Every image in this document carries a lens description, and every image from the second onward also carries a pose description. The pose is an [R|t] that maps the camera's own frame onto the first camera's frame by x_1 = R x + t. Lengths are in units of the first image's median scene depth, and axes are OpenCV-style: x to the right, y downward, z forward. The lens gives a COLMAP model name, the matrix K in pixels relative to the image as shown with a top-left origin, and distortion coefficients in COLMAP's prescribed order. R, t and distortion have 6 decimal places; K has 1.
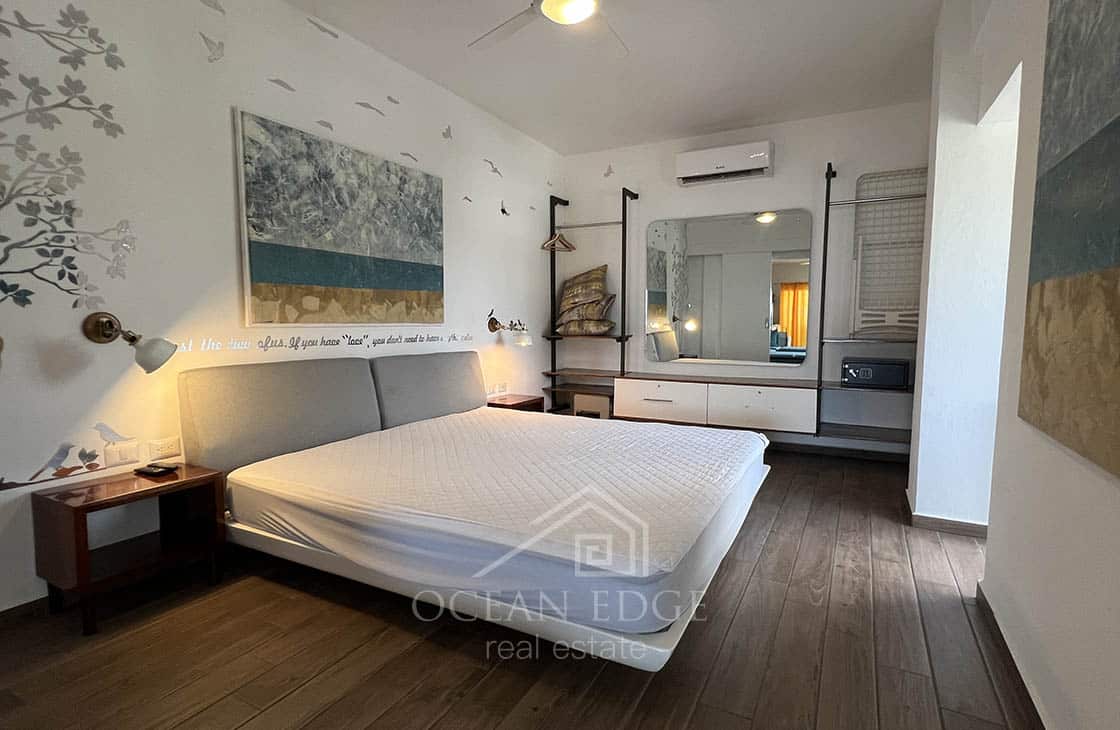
lens RADIAL K [[550.5, 0, 562.0], [0, 550.5, 370.0], [0, 0, 1]] dist [0.002037, 0.000086]
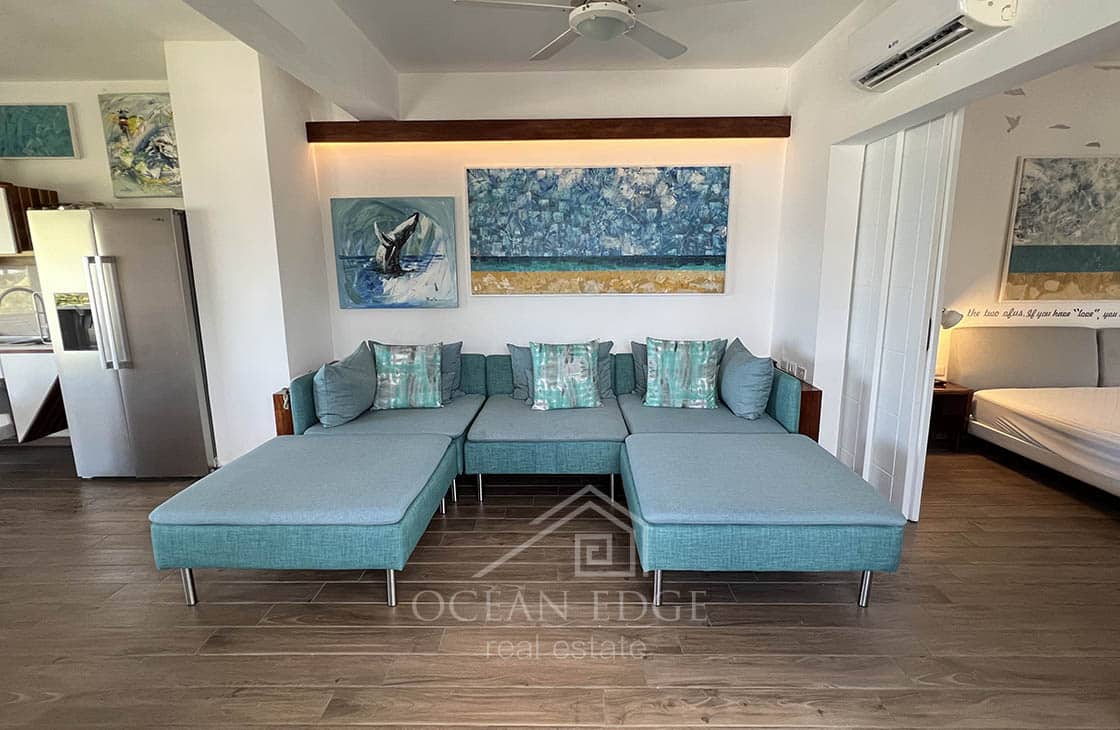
lens RADIAL K [[550.5, 0, 562.0], [0, 550.5, 370.0], [0, 0, 1]] dist [0.002037, 0.000086]
pose [[0.462488, 0.166850, -0.870785, 0.206963], [-0.073382, 0.985967, 0.149946, -0.029140], [0.883583, -0.005448, 0.468242, -0.705102]]
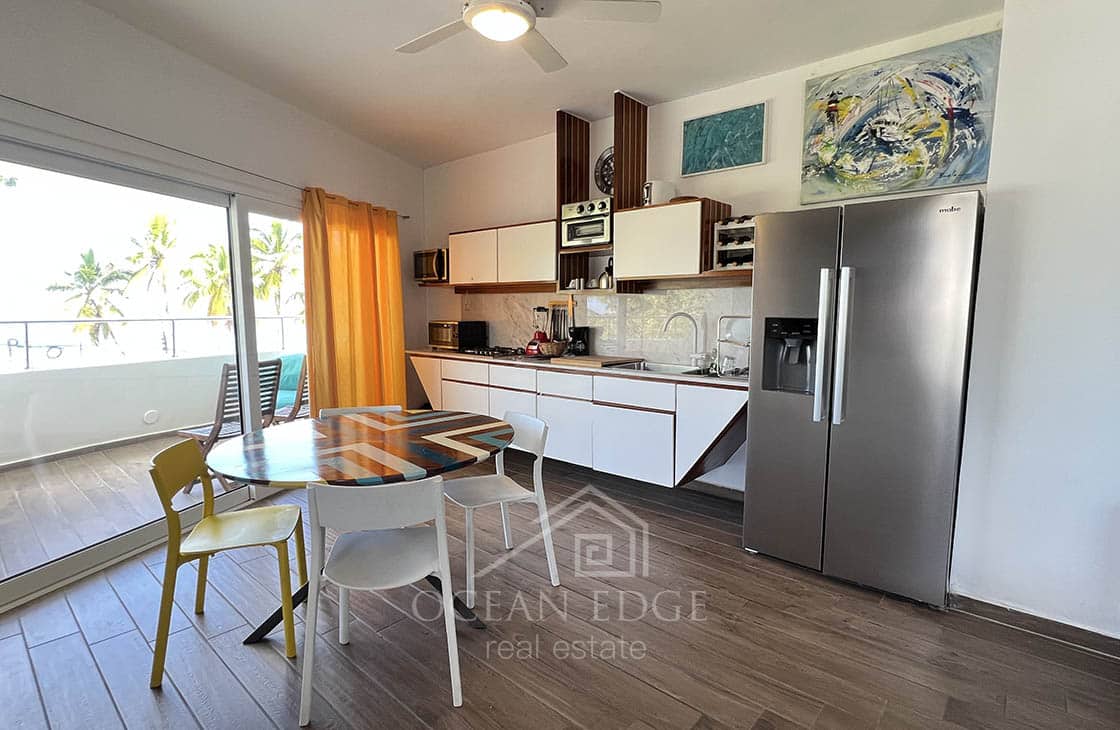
lens RADIAL K [[550.1, 0, 563.5], [0, 550.1, 369.6], [0, 0, 1]] dist [0.000840, -0.000089]
pose [[-0.224652, 0.116441, -0.967457, -0.335809], [-0.087292, 0.986438, 0.138996, 0.049167], [0.970521, 0.115677, -0.211441, -1.218914]]
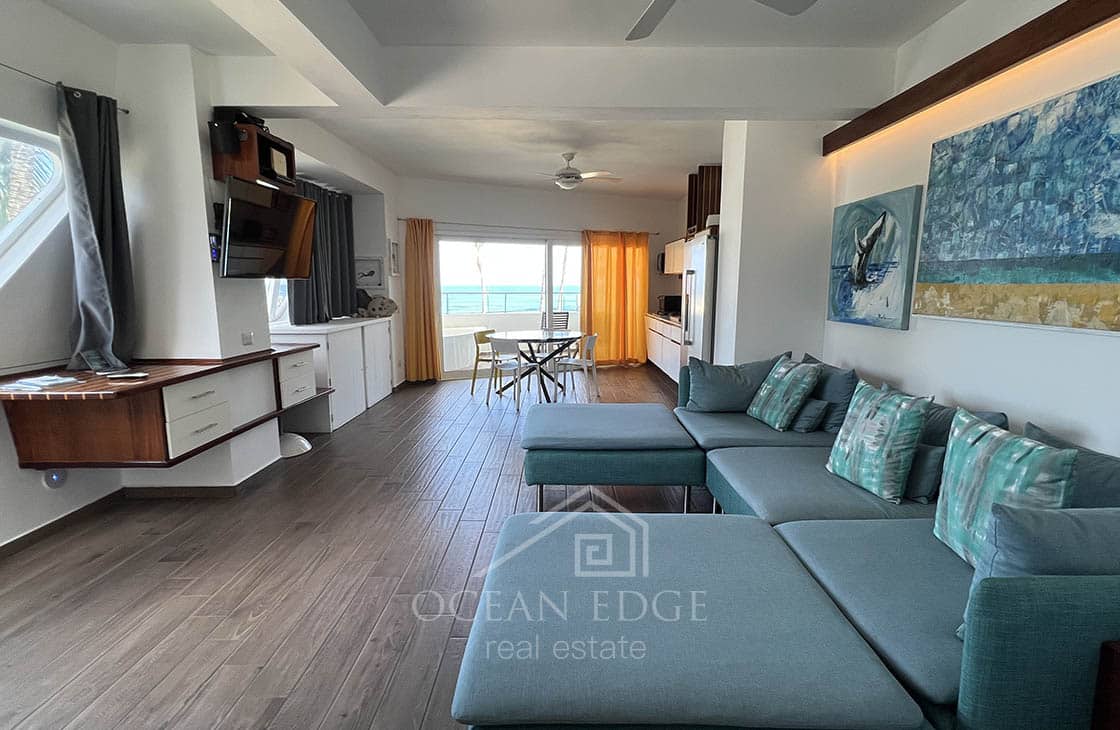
lens RADIAL K [[550.5, 0, 562.0], [0, 550.5, 370.0], [0, 0, 1]] dist [0.002037, 0.000086]
pose [[-0.878514, 0.074773, -0.471829, -0.065492], [-0.043191, 0.971198, 0.234328, -0.101632], [0.475761, 0.226239, -0.849981, 0.312876]]
